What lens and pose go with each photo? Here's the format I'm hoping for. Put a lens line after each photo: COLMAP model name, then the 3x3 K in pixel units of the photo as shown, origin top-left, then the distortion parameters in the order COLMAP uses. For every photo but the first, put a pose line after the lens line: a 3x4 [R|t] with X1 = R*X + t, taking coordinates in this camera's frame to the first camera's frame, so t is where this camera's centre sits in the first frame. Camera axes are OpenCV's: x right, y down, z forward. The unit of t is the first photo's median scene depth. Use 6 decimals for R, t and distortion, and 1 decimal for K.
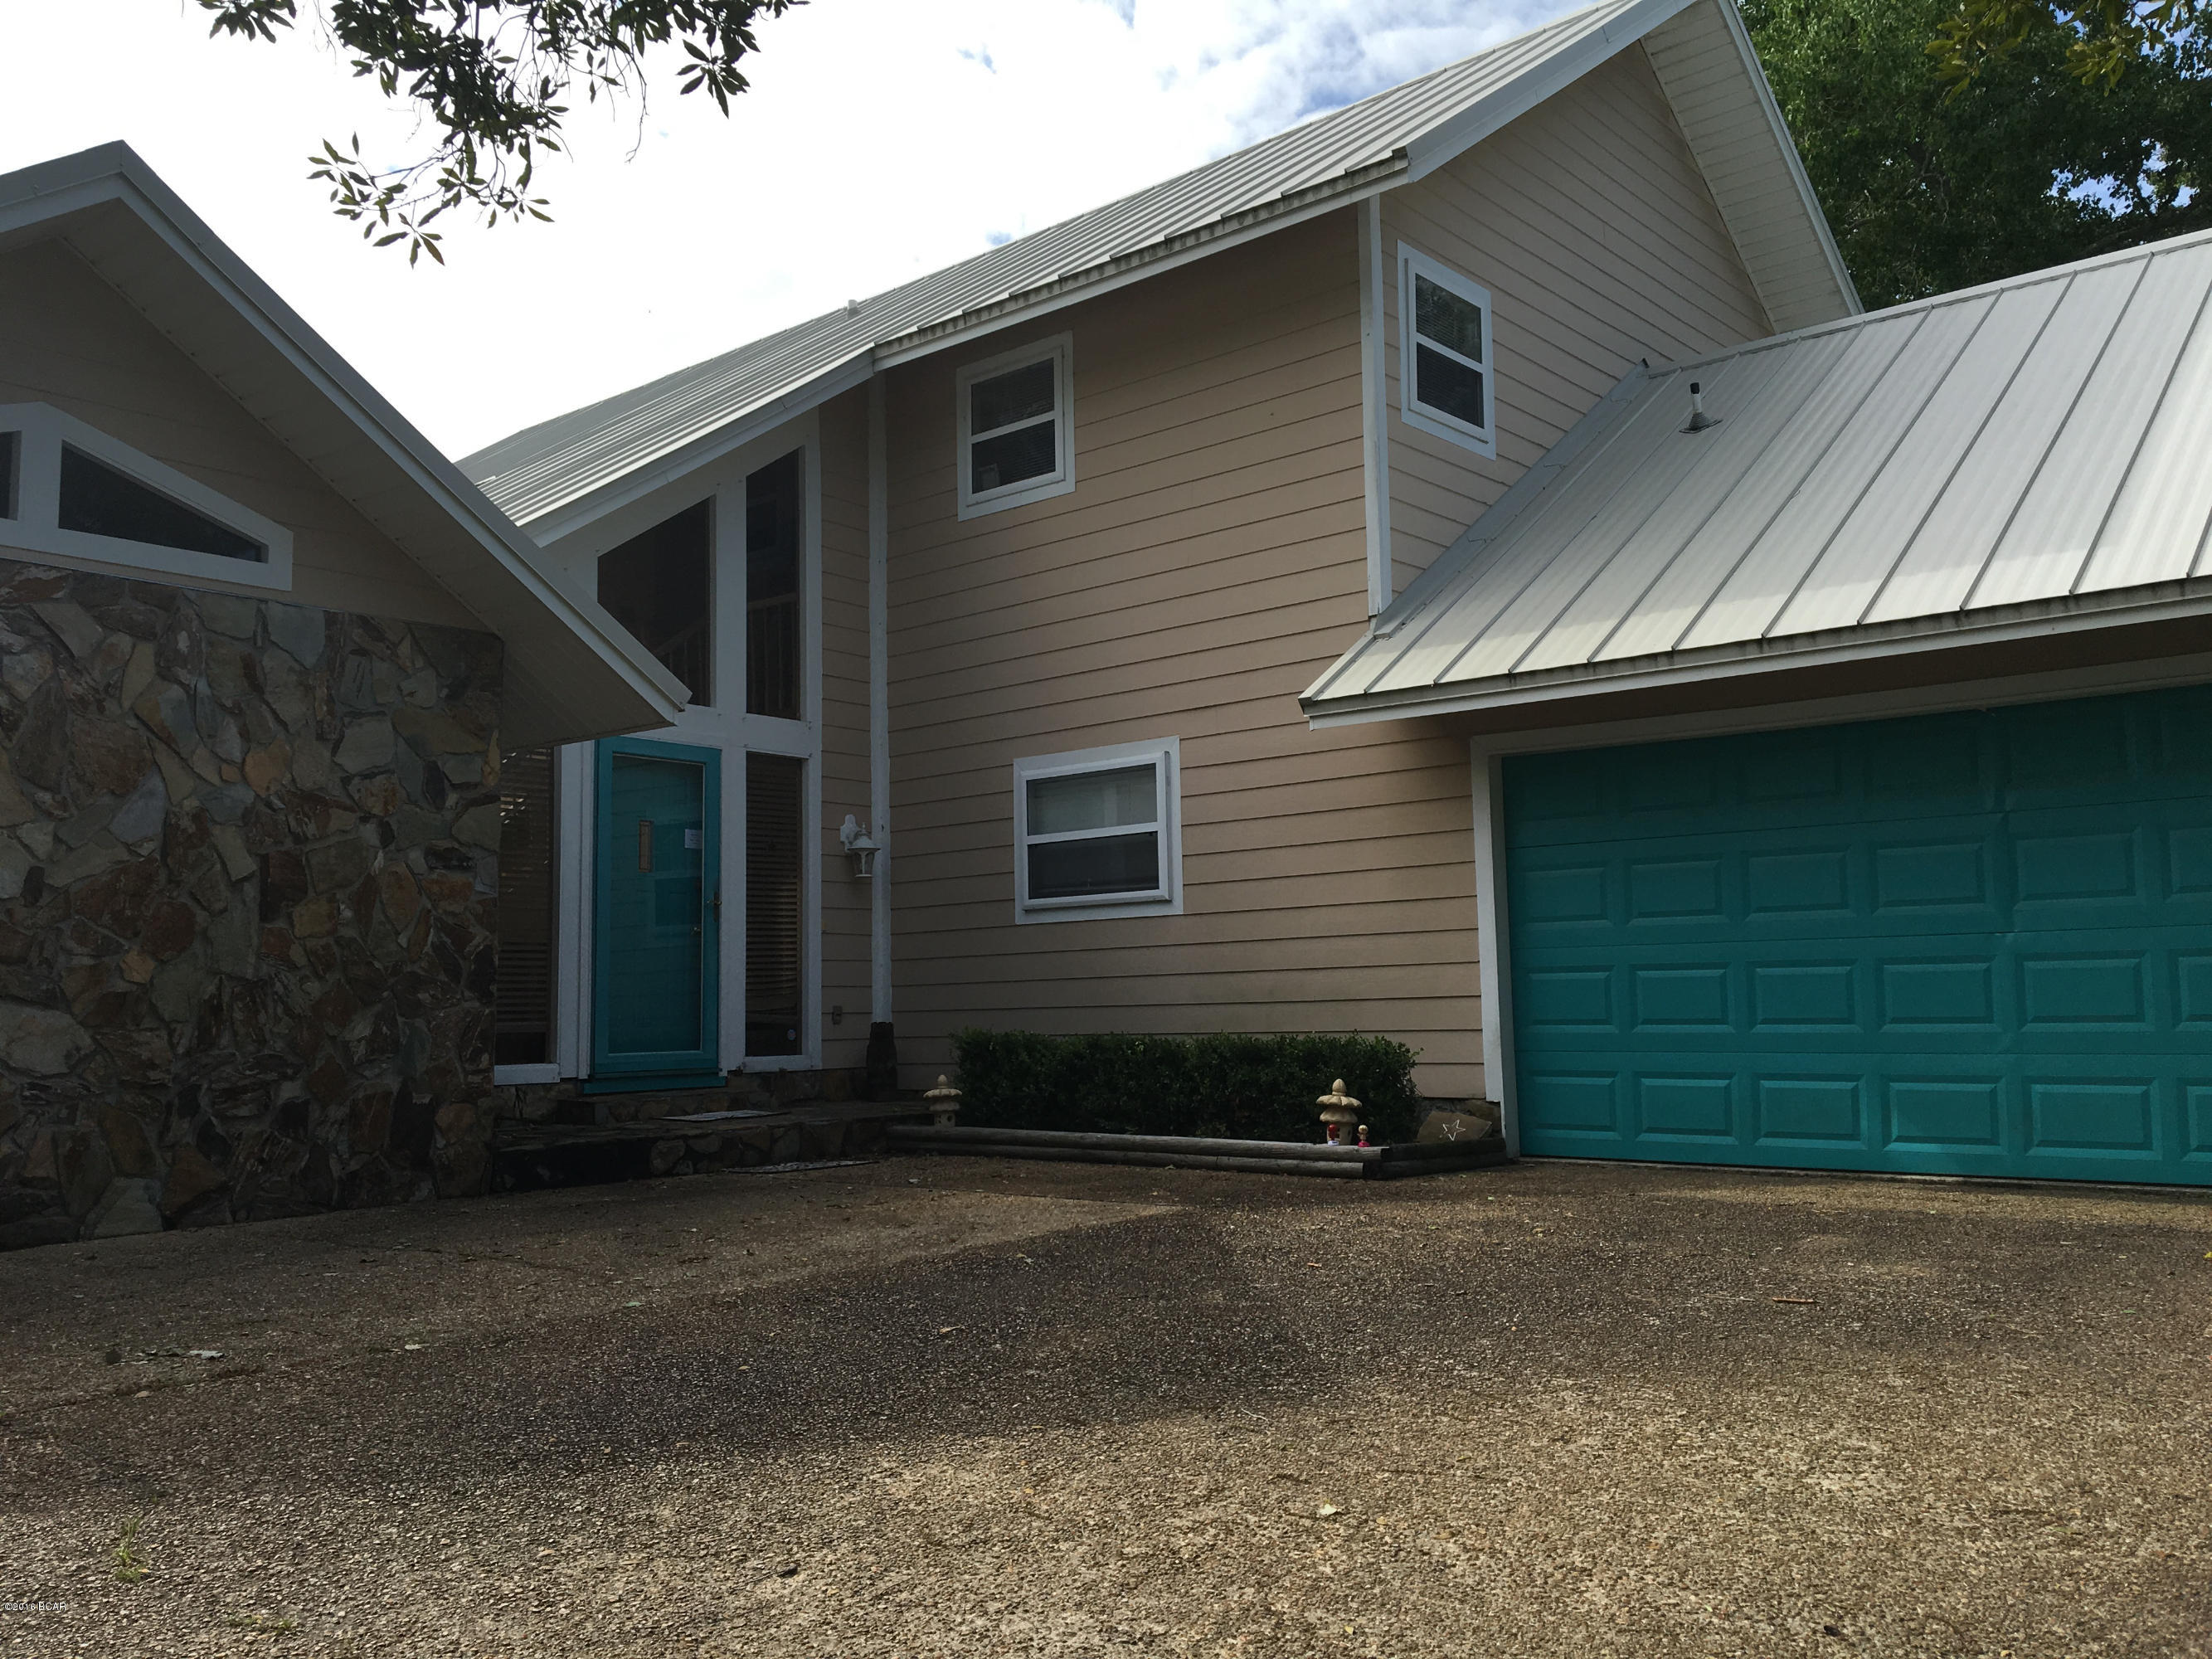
lens RADIAL K [[1856.7, 0, 1106.0], [0, 1856.7, 829.5], [0, 0, 1]] dist [0.153688, -0.251484]
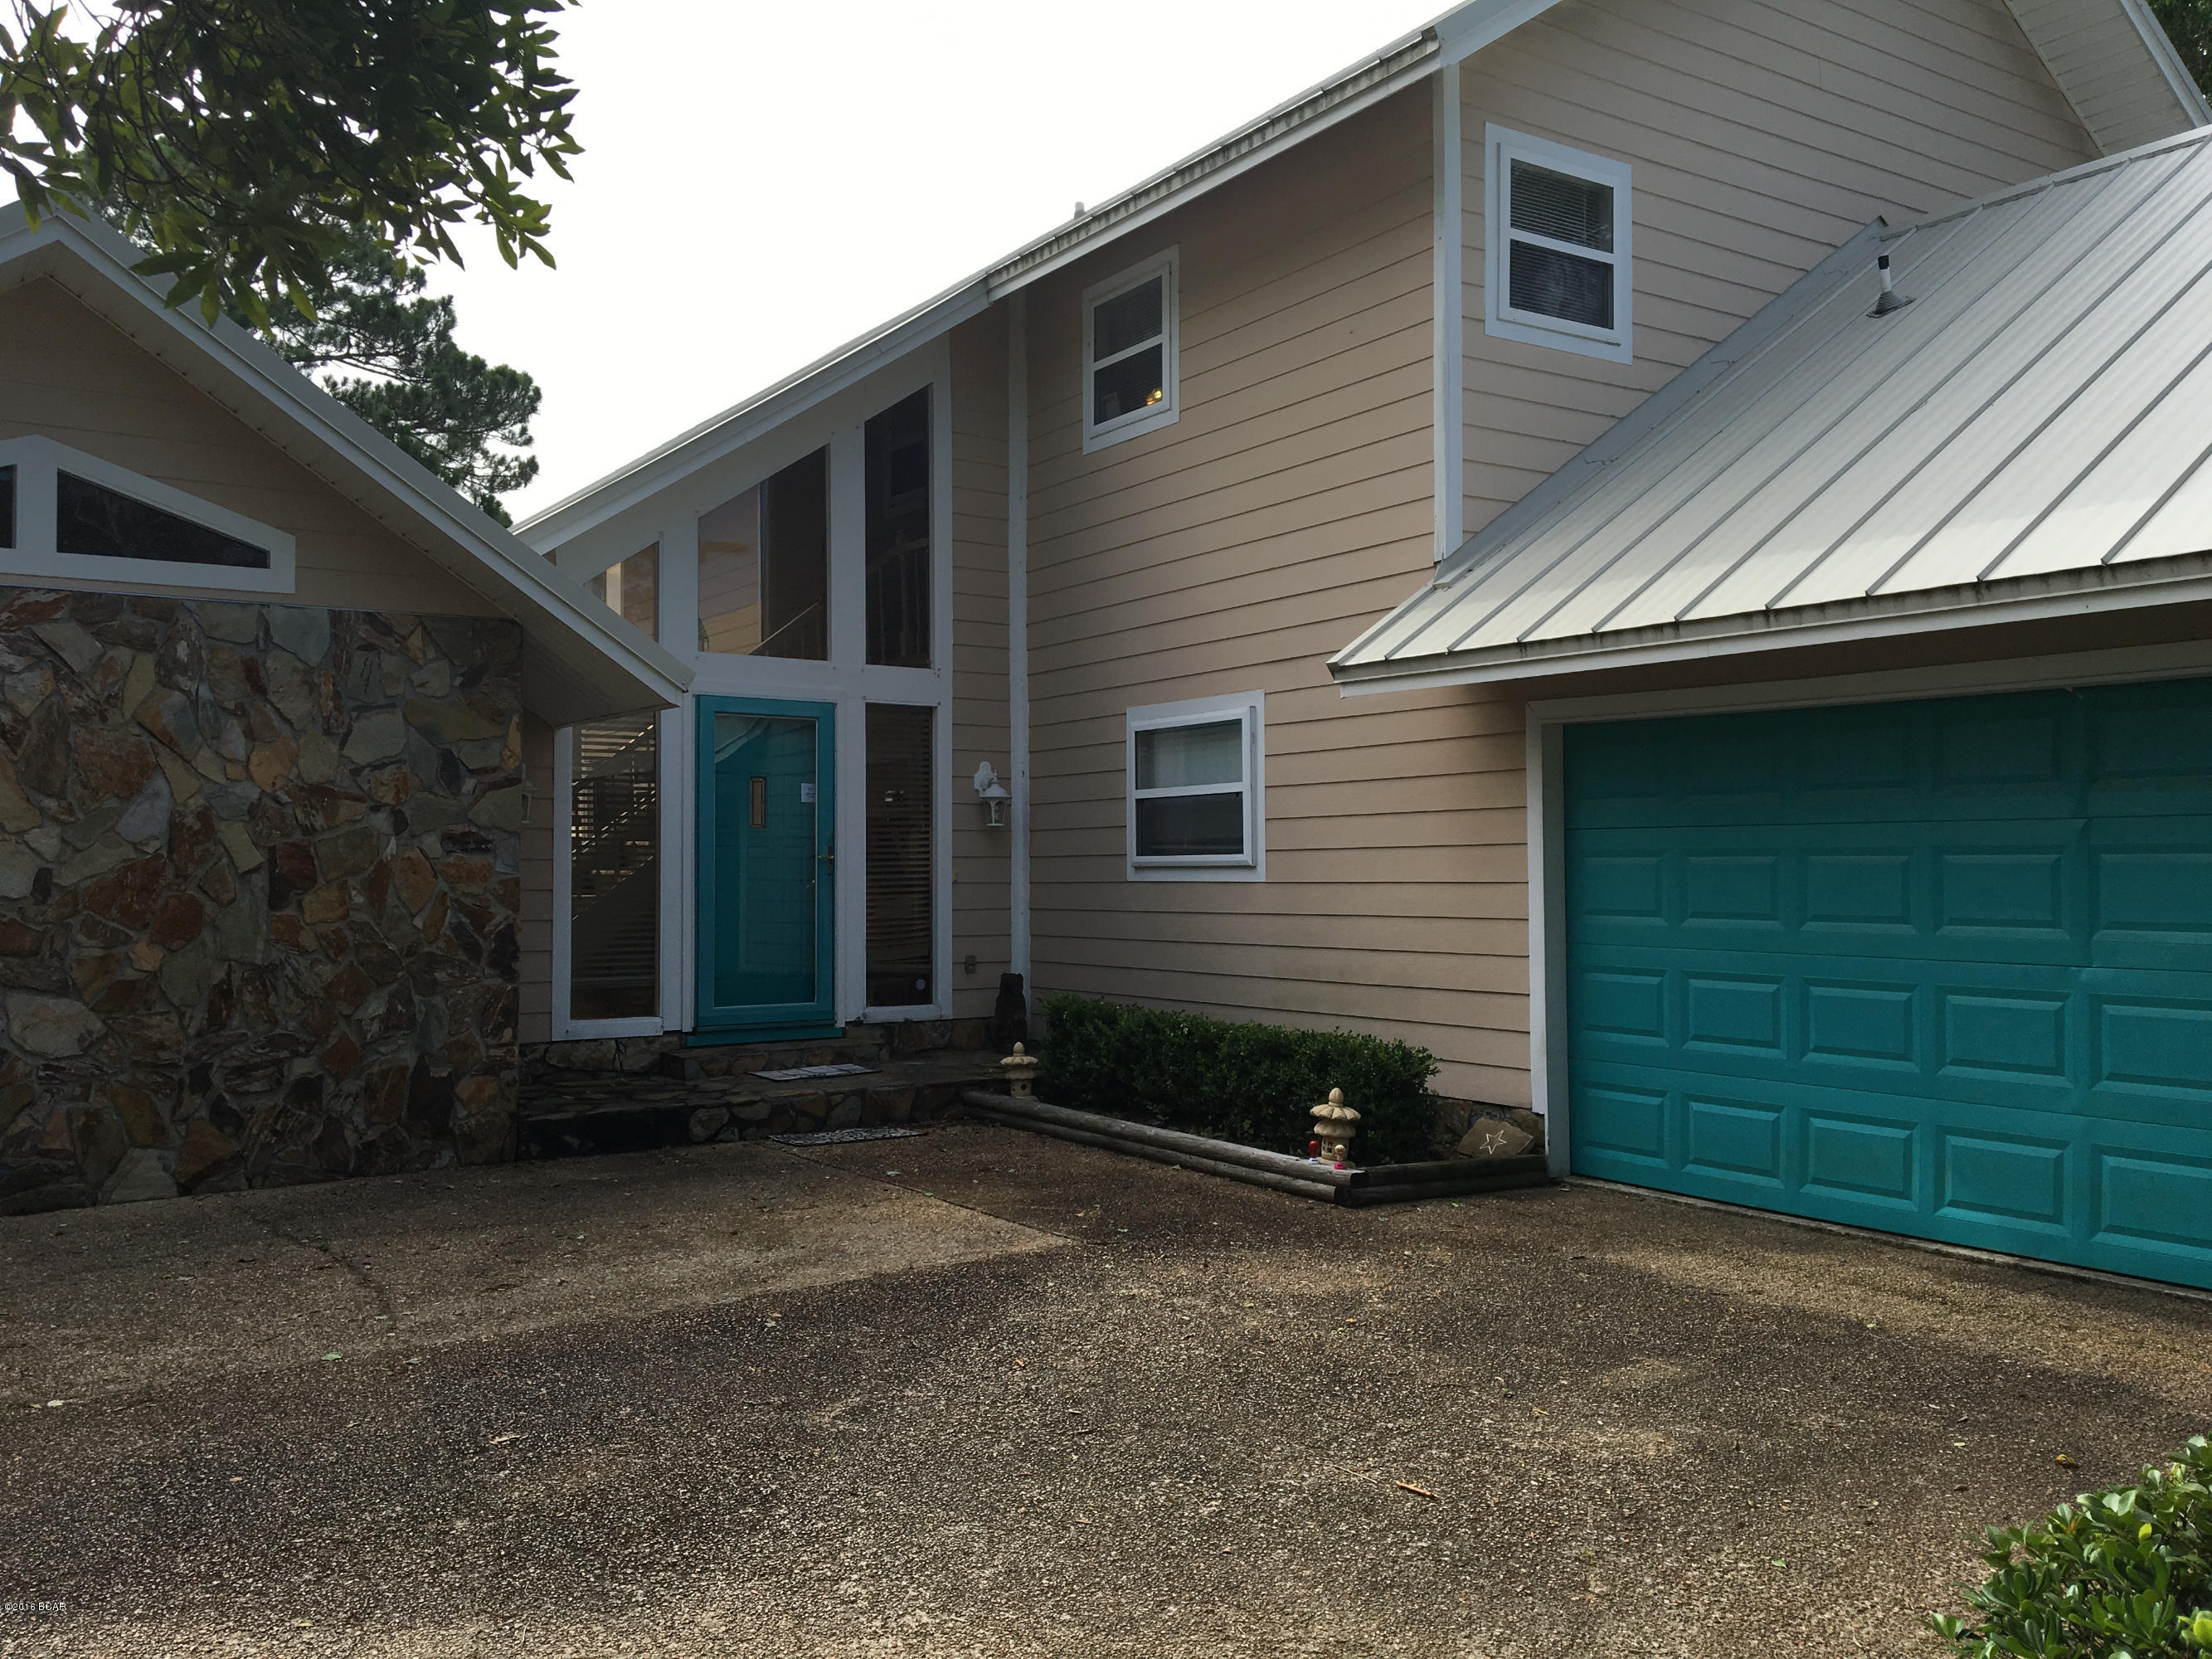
lens RADIAL K [[1856.7, 0, 1106.0], [0, 1856.7, 829.5], [0, 0, 1]] dist [0.153688, -0.251484]
pose [[0.961376, 0.009575, -0.275073, 0.251377], [0.012367, 0.996883, 0.077923, -0.061983], [0.274962, -0.078315, 0.958260, 0.093915]]
